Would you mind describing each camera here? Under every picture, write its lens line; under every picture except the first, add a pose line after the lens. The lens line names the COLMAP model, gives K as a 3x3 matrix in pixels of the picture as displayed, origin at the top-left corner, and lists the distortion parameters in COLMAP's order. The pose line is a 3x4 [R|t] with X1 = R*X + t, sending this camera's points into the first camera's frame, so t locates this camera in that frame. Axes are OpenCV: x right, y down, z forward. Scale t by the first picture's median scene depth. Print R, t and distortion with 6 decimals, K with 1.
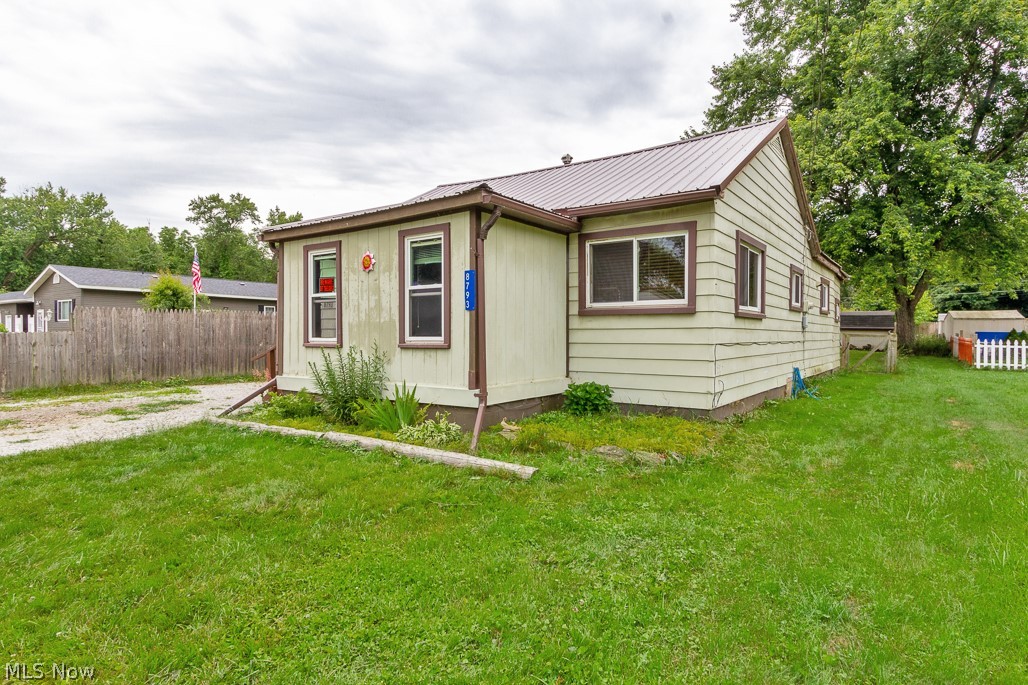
lens RADIAL K [[550.1, 0, 517.5], [0, 550.1, 326.6], [0, 0, 1]] dist [0.081261, 0.000065]
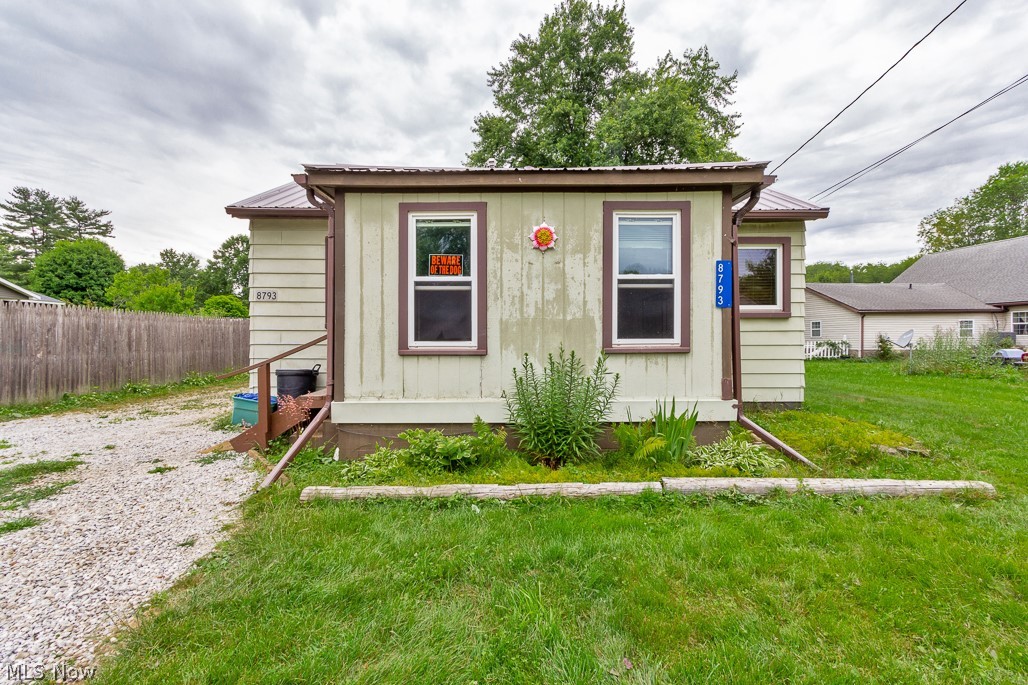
lens RADIAL K [[482.9, 0, 514.0], [0, 482.9, 342.5], [0, 0, 1]] dist [-0.009662, -0.000091]
pose [[0.804296, -0.004682, 0.594210, -0.622973], [-0.004937, 0.999882, 0.014561, 0.011991], [-0.594208, -0.014644, 0.804178, 0.466675]]
